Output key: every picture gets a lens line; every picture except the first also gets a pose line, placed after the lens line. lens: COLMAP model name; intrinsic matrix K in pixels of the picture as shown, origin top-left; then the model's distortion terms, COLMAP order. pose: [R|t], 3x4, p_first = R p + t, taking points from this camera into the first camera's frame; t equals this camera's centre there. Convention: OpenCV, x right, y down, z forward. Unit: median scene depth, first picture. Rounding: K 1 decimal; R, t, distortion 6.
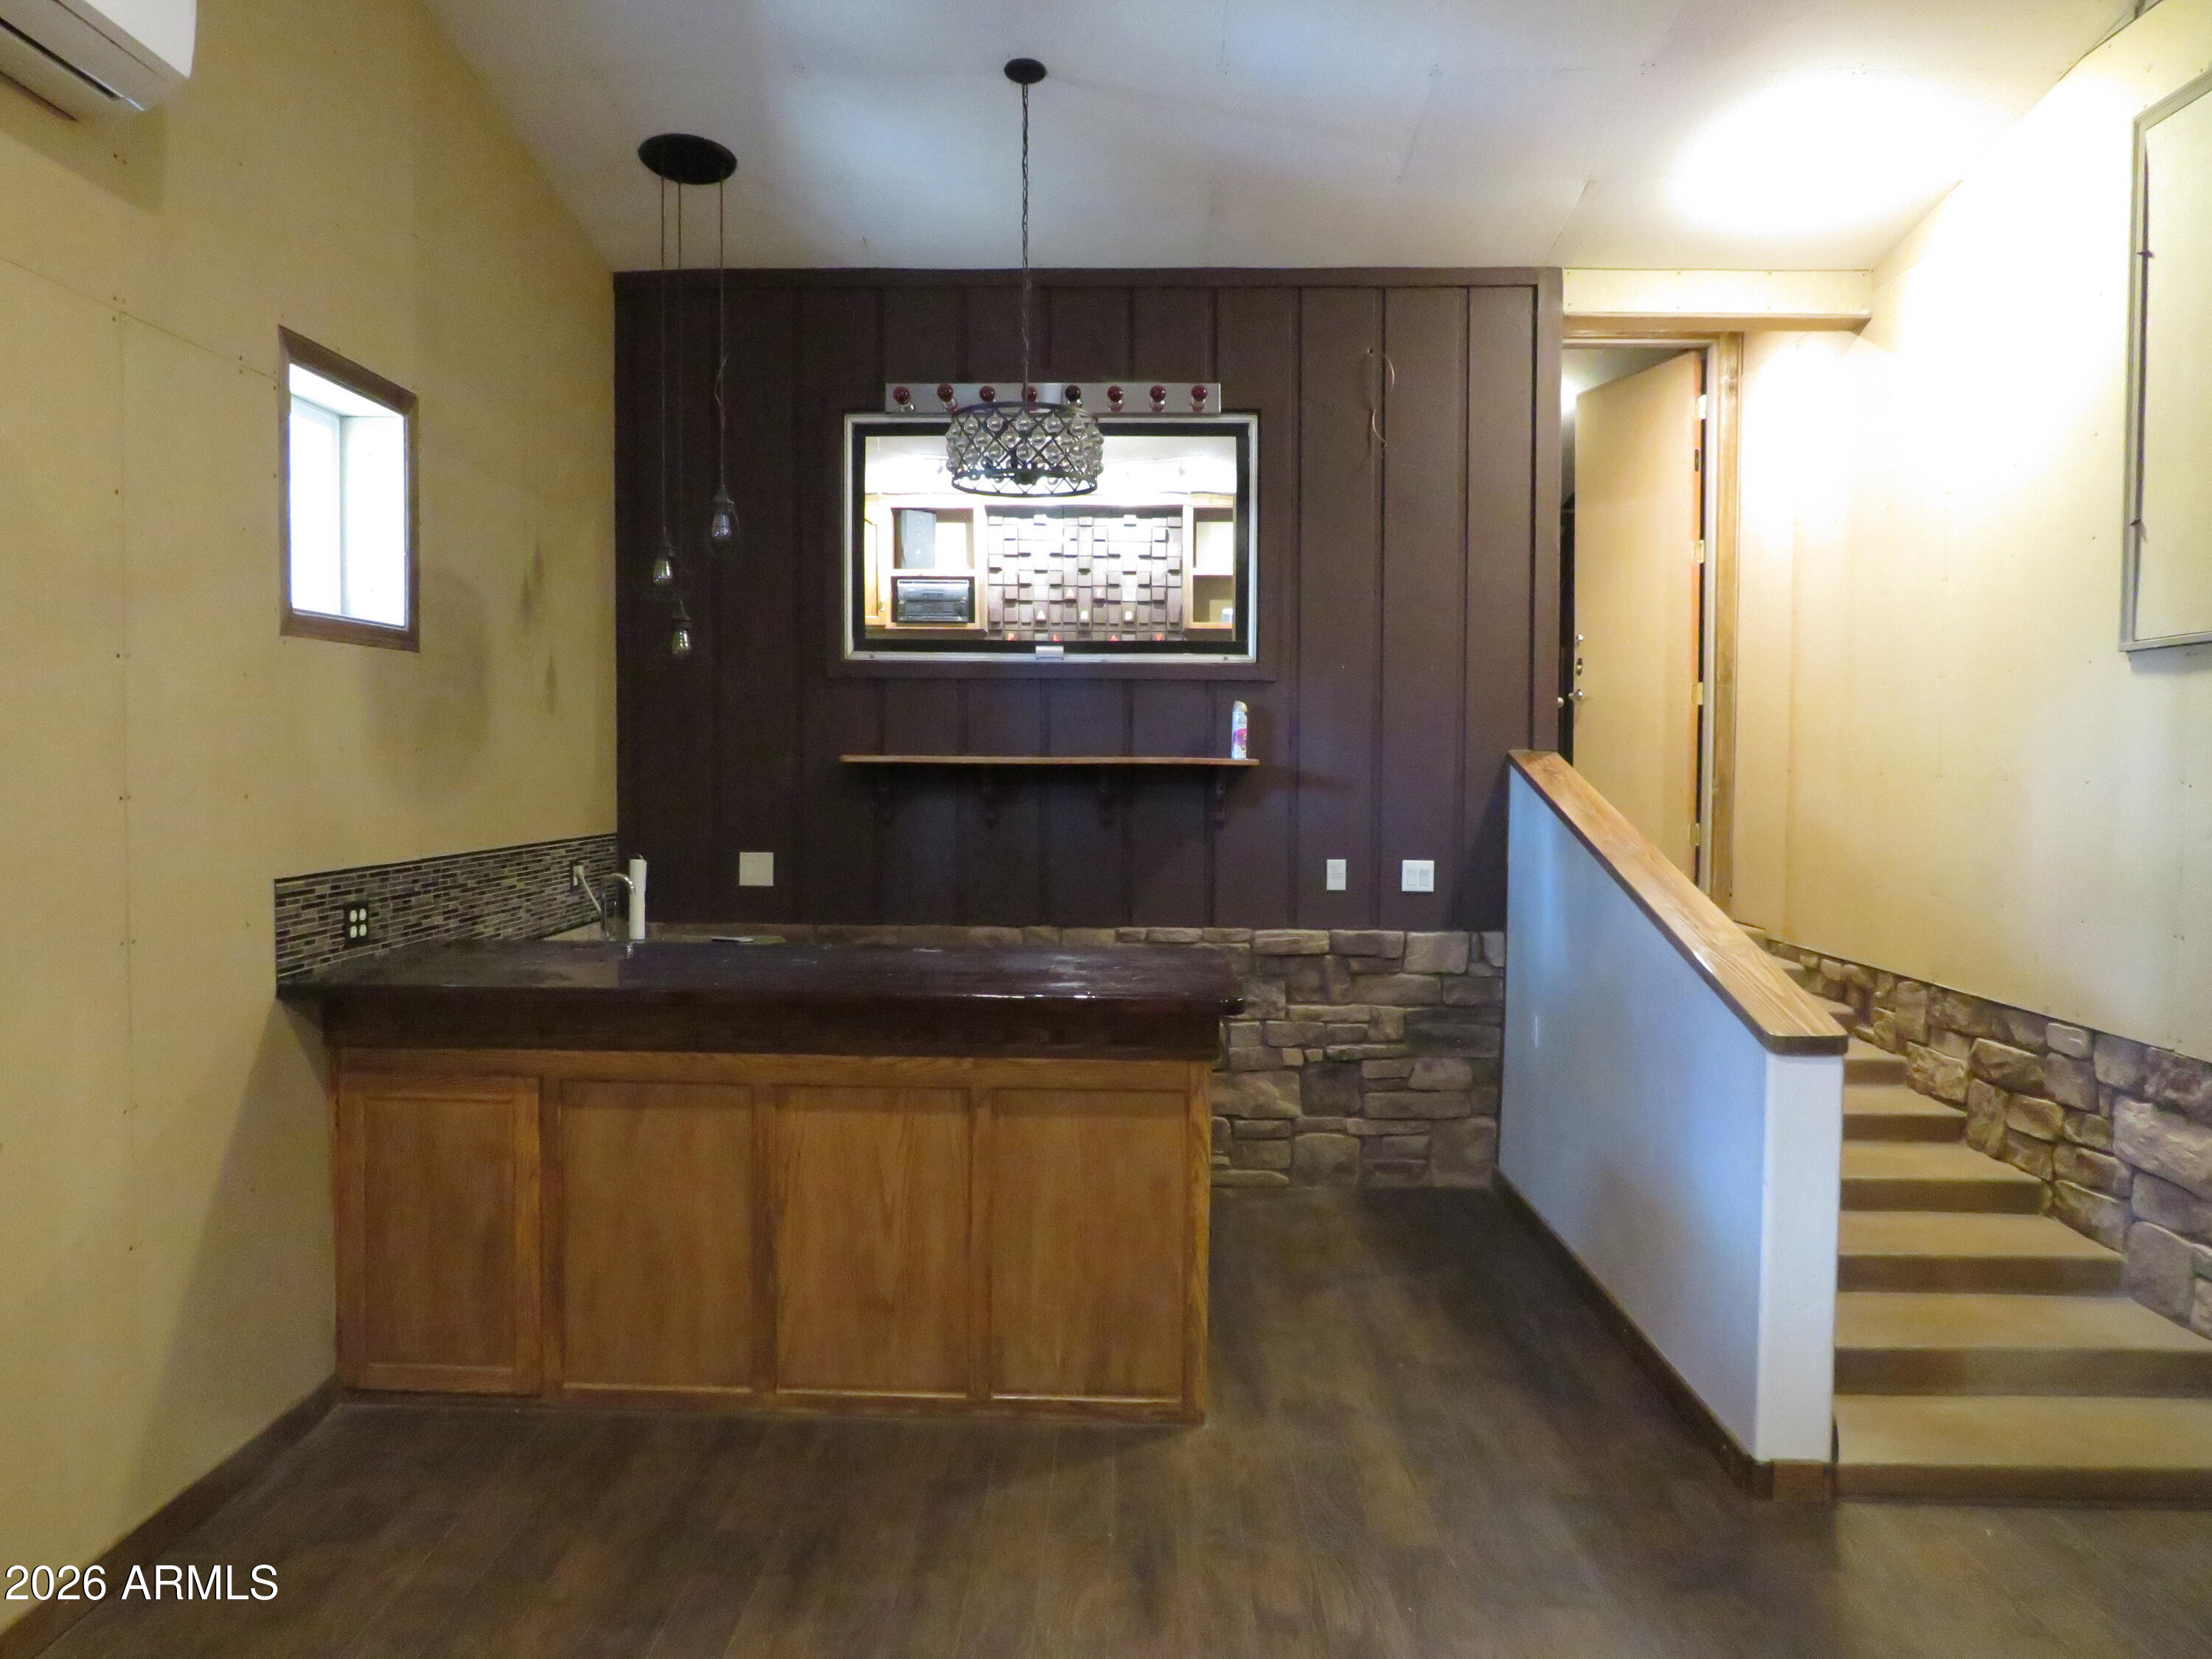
lens RADIAL K [[1589.0, 0, 1093.0], [0, 1589.0, 824.0], [0, 0, 1]] dist [-0.039139, 0.030745]
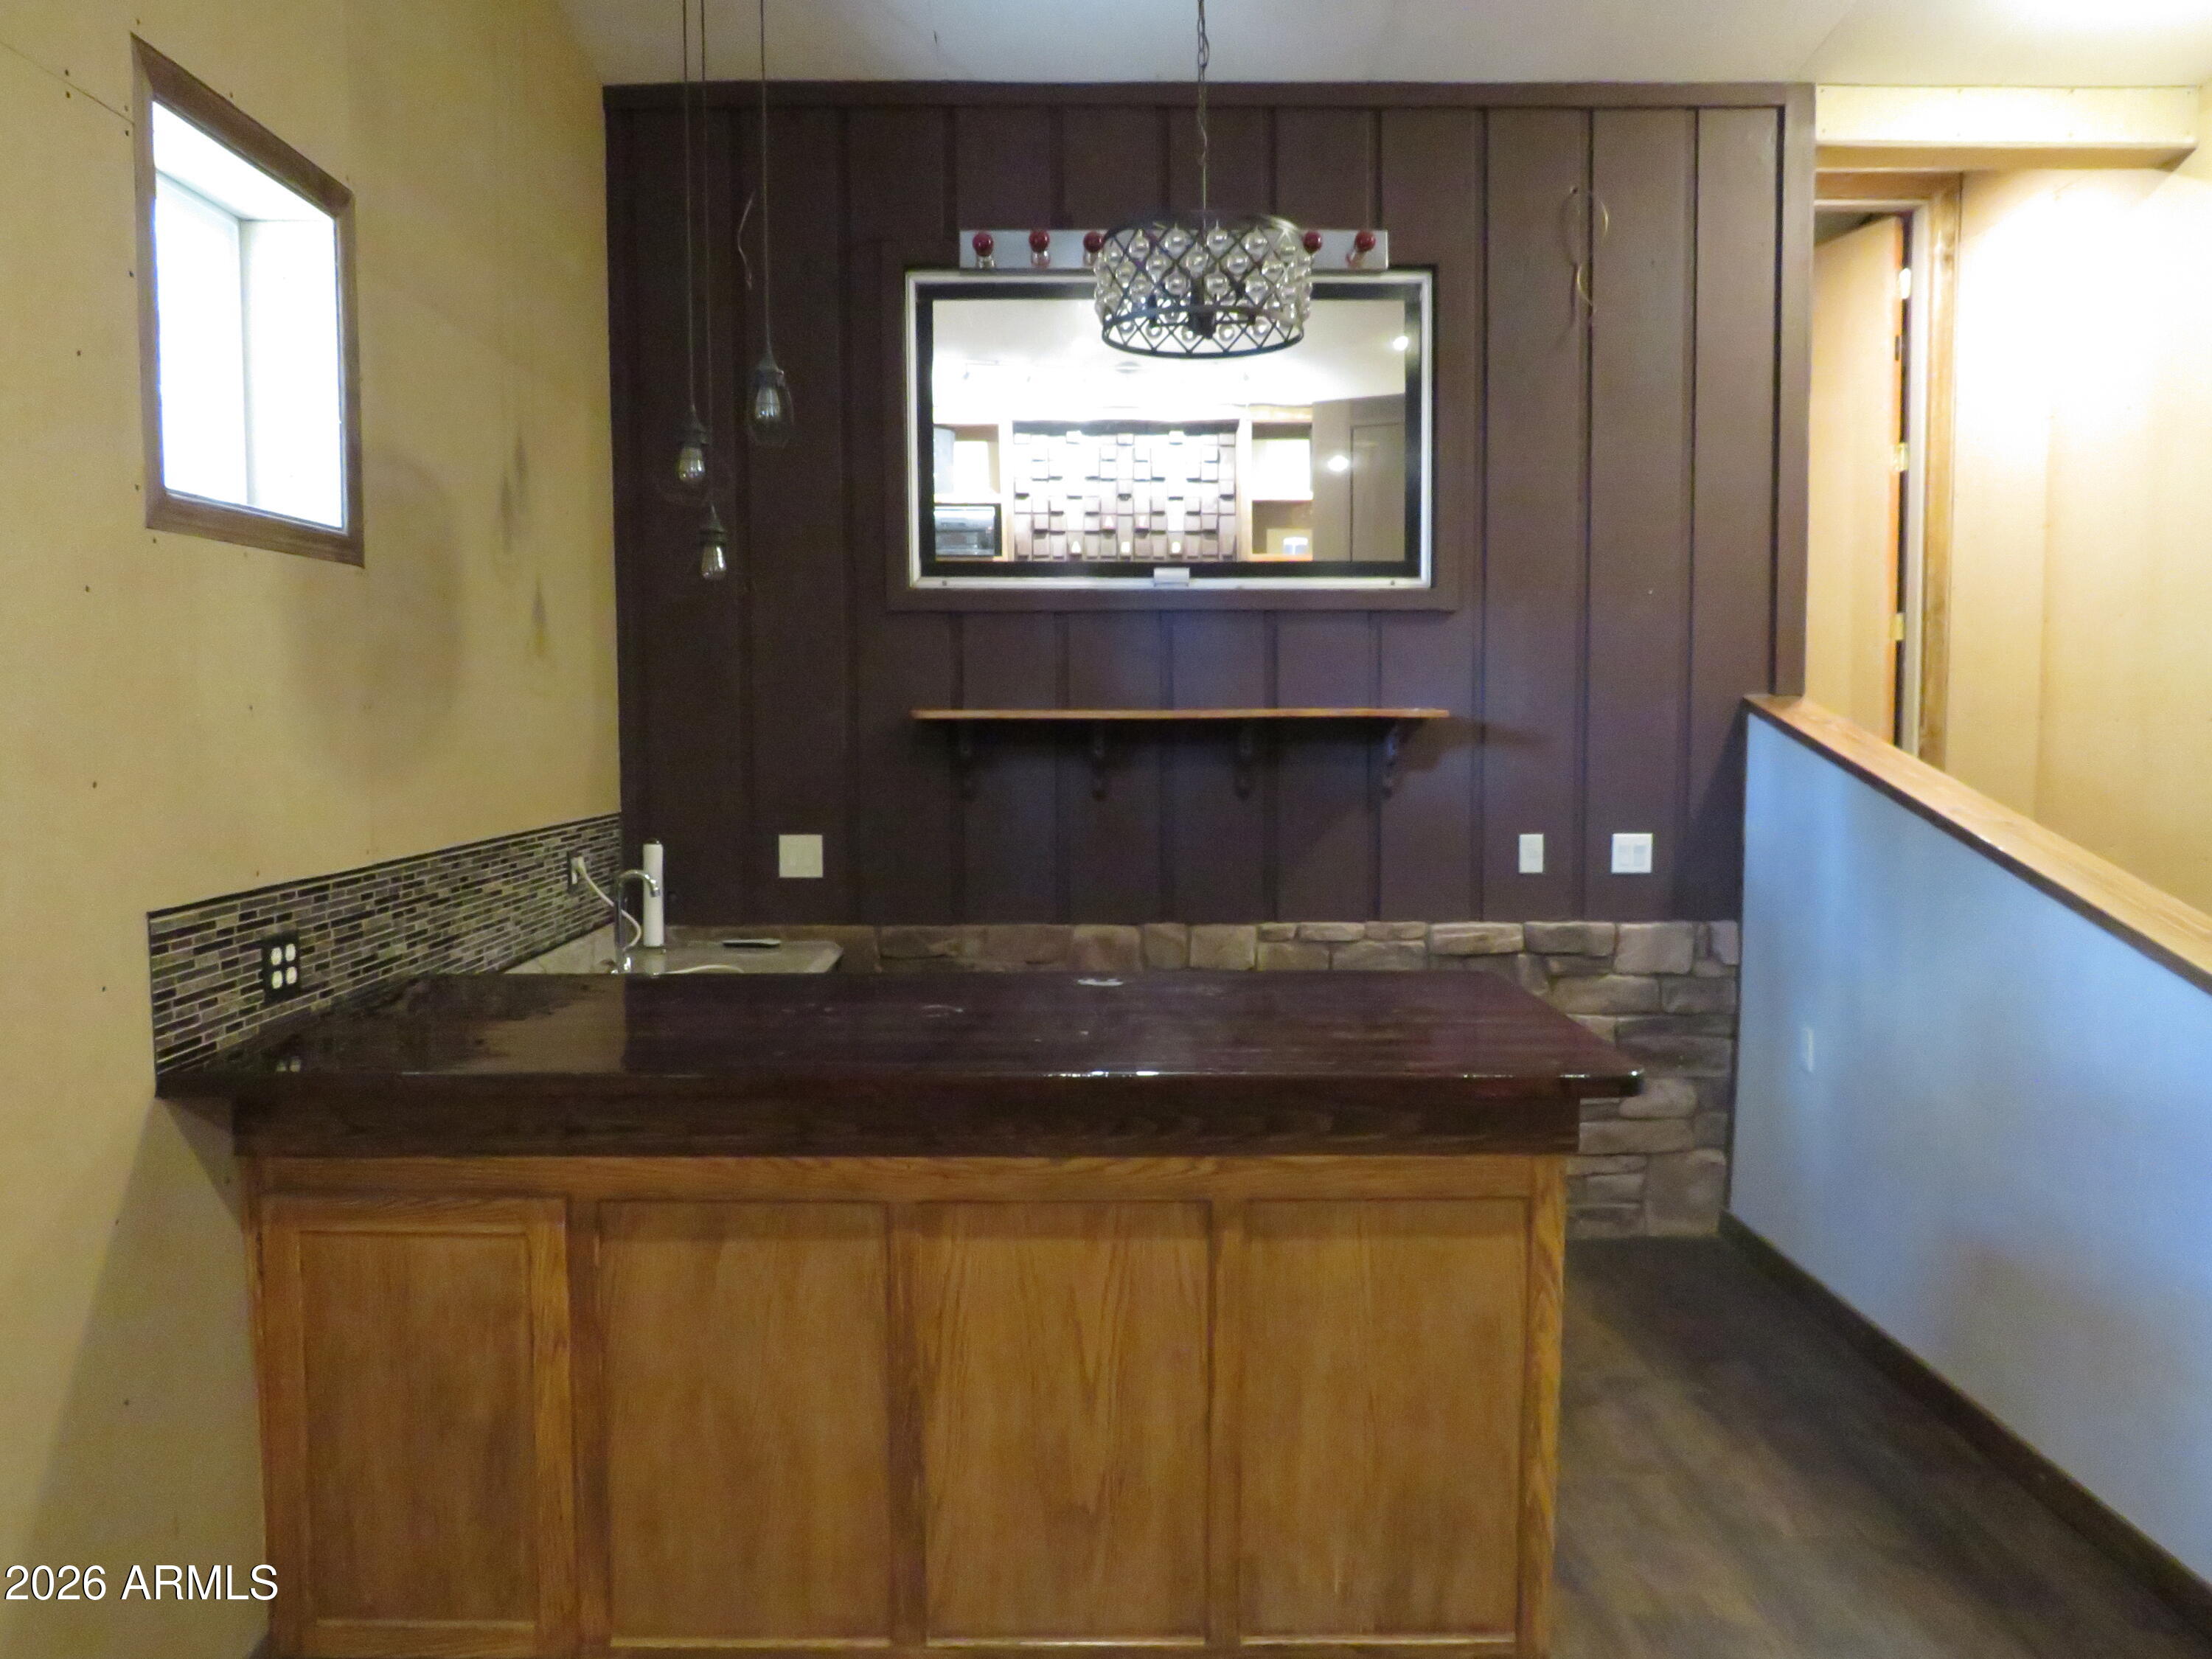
lens RADIAL K [[1589.0, 0, 1093.0], [0, 1589.0, 824.0], [0, 0, 1]] dist [-0.039139, 0.030745]
pose [[0.999338, -0.013079, 0.033952, -0.103072], [0.012066, 0.999481, 0.029861, -0.010142], [-0.034325, -0.029431, 0.998977, 0.229770]]
